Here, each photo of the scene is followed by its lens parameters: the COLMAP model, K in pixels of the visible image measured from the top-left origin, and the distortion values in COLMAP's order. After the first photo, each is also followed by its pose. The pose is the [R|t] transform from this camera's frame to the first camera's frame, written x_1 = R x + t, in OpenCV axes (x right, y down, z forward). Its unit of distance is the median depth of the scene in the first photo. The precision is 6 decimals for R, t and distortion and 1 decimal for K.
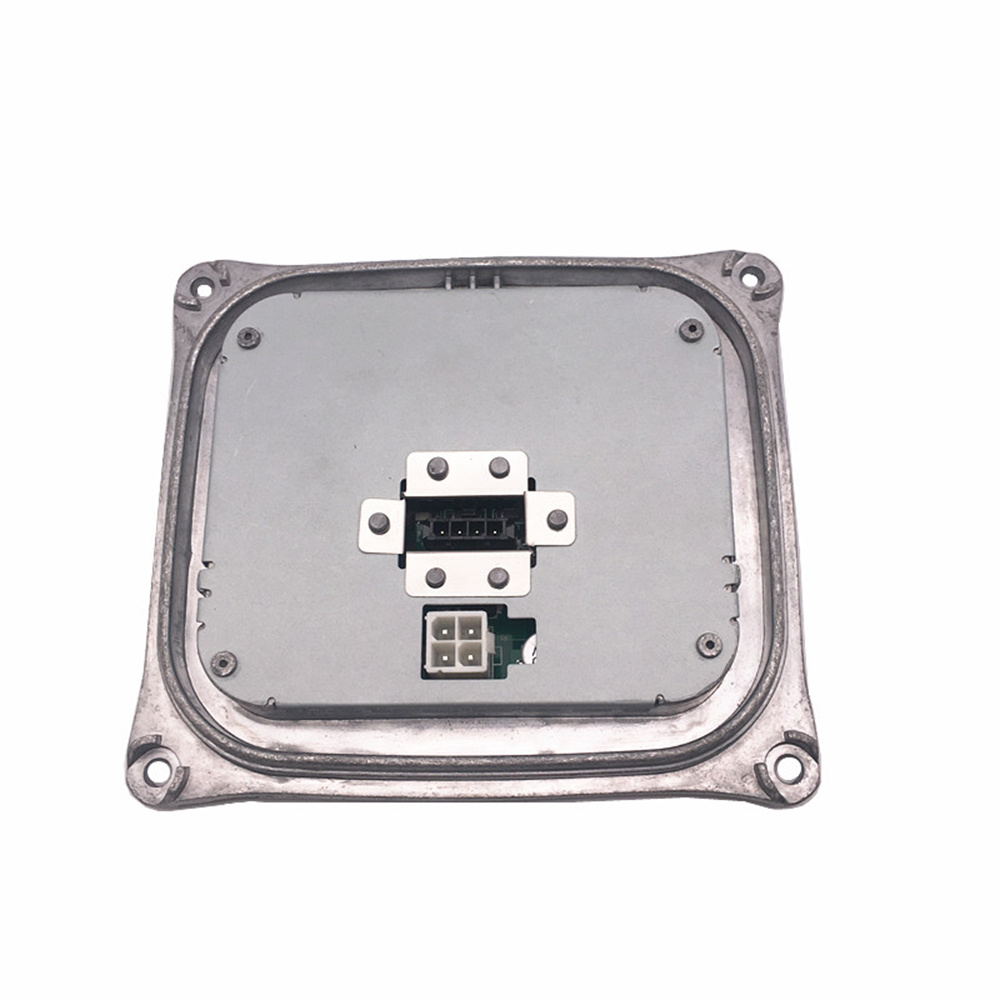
lens RADIAL K [[1114.6, 0, 503.6], [0, 1114.6, 499.8], [0, 0, 1]] dist [0.067529, -0.007848]
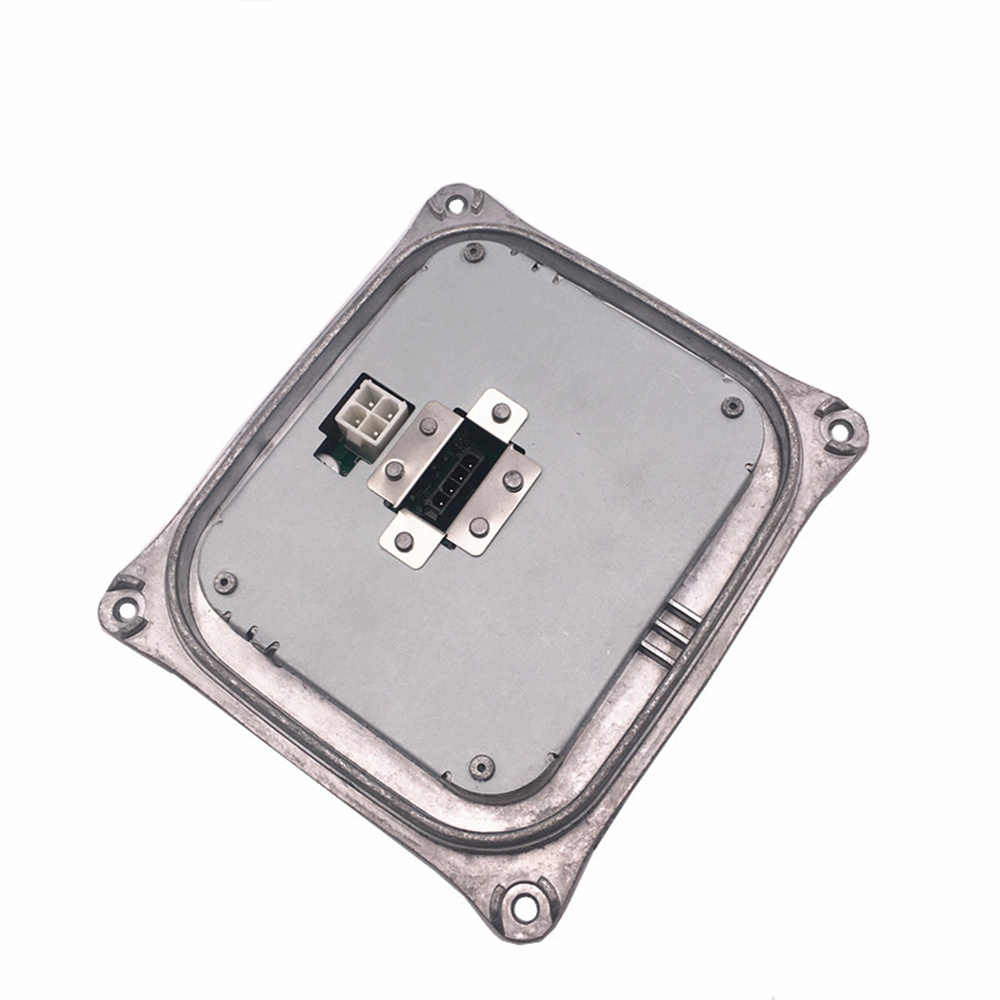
lens RADIAL K [[1114.6, 0, 503.6], [0, 1114.6, 499.8], [0, 0, 1]] dist [0.067529, -0.007848]
pose [[-0.574071, 0.793891, -0.200450, 0.173714], [-0.755967, -0.419836, 0.502247, -0.565683], [0.314573, 0.439859, 0.841171, 0.118524]]
